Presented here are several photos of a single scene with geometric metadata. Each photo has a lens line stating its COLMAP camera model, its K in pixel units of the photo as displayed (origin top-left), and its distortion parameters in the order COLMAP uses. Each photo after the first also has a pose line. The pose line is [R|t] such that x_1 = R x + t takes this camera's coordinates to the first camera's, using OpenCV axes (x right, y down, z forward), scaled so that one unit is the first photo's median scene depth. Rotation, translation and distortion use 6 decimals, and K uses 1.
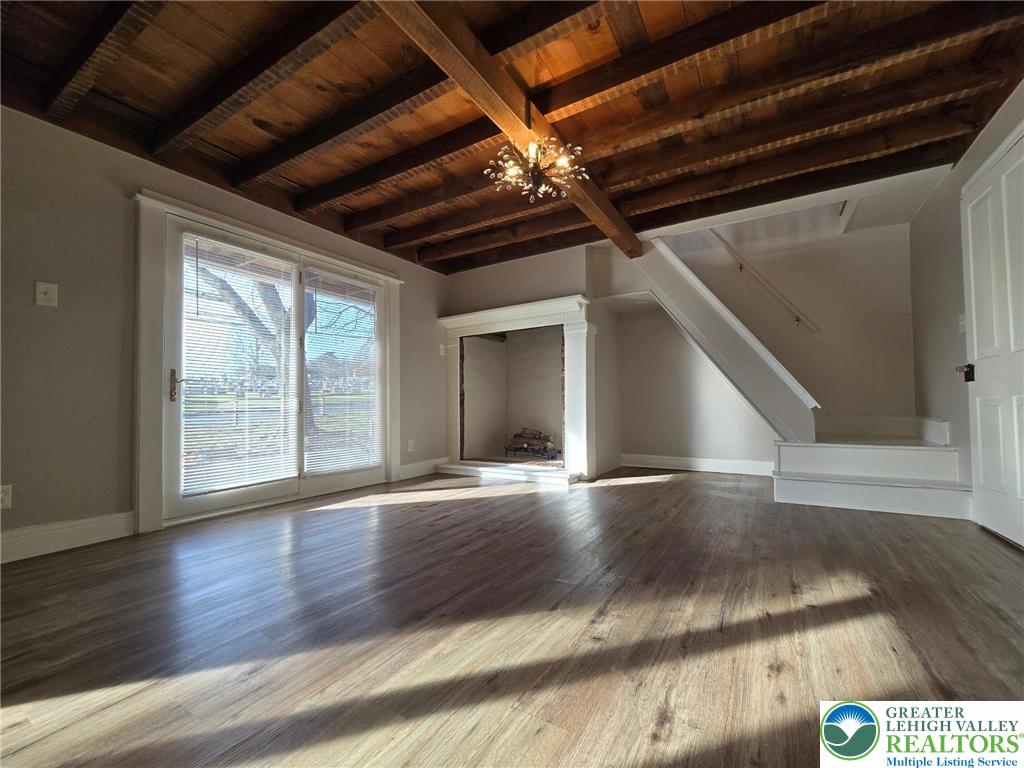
lens RADIAL K [[417.6, 0, 512.0], [0, 417.6, 384.0], [0, 0, 1]] dist [0.000101, 0.000009]
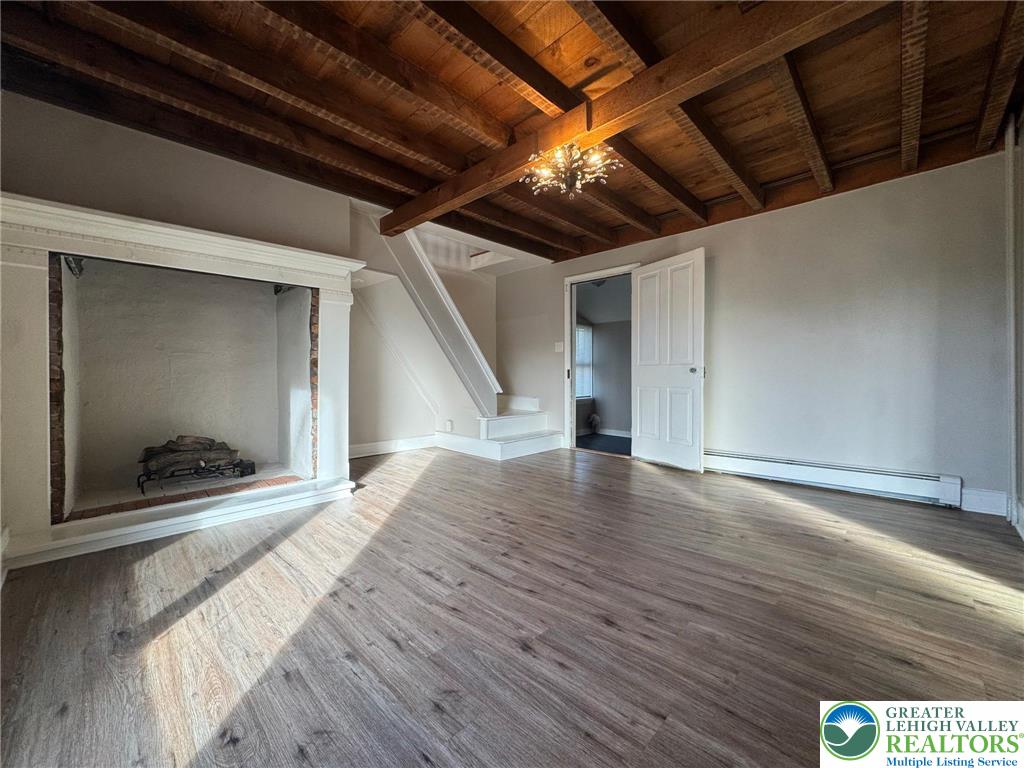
lens RADIAL K [[409.5, 0, 511.3], [0, 409.5, 377.2], [0, 0, 1]] dist [-0.000039, -0.000005]
pose [[0.225361, 0.004506, 0.974265, -0.809484], [-0.047592, 0.998846, 0.006389, -0.008927], [-0.973112, -0.047807, 0.225315, 0.765241]]
